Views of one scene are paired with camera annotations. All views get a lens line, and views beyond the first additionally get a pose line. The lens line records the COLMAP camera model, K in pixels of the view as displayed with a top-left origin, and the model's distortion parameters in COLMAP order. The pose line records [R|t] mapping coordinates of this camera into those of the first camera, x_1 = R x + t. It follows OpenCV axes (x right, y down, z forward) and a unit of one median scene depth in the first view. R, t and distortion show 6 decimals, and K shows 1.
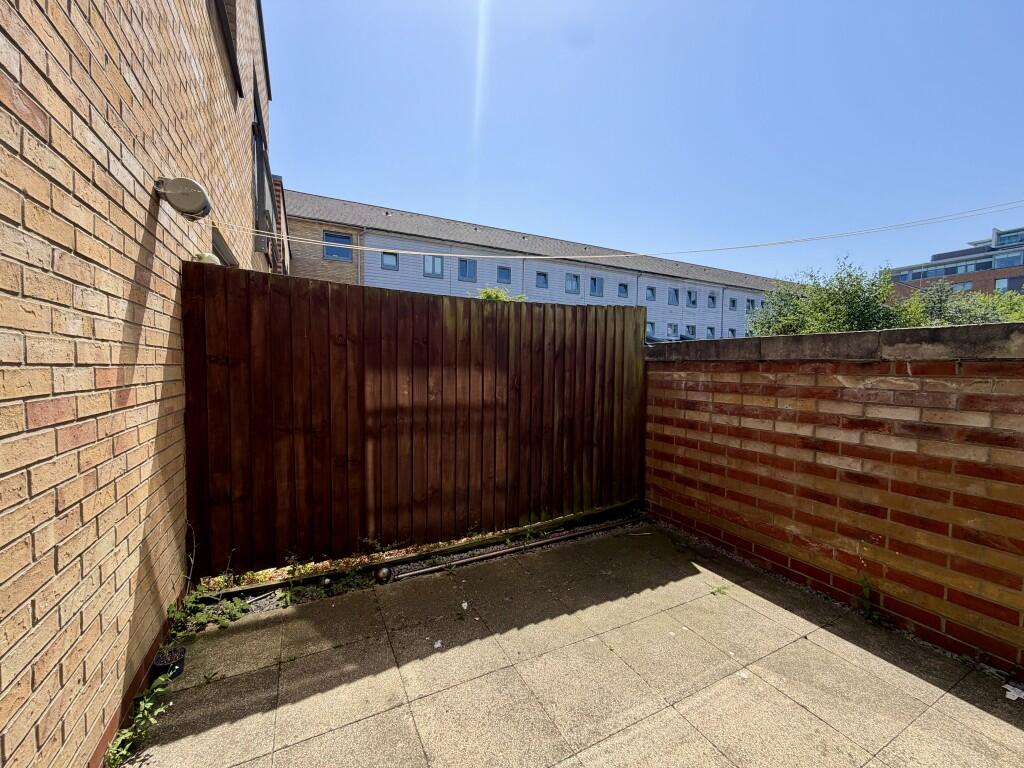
lens RADIAL K [[409.8, 0, 511.5], [0, 409.8, 386.2], [0, 0, 1]] dist [0.000042, 0.000052]
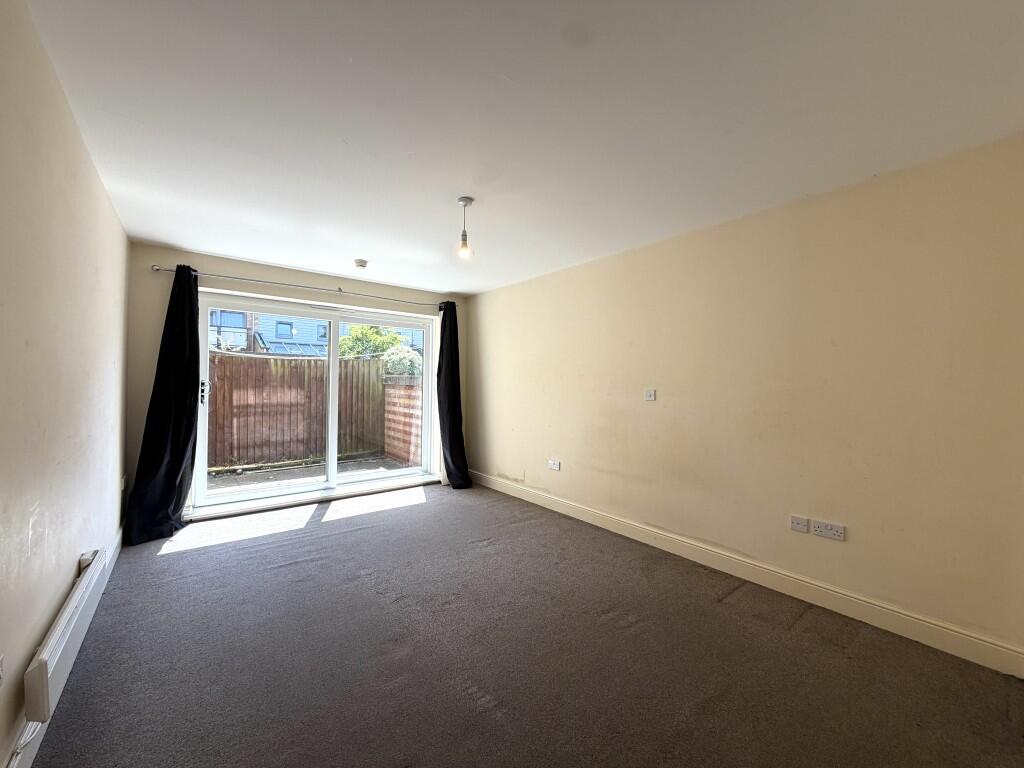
lens RADIAL K [[409.8, 0, 513.2], [0, 409.8, 385.9], [0, 0, 1]] dist [0.000042, 0.000052]
pose [[0.972382, -0.000196, 0.233396, 0.629214], [0.008338, 0.999390, -0.033899, 0.031962], [-0.233247, 0.034909, 0.971791, -1.594901]]
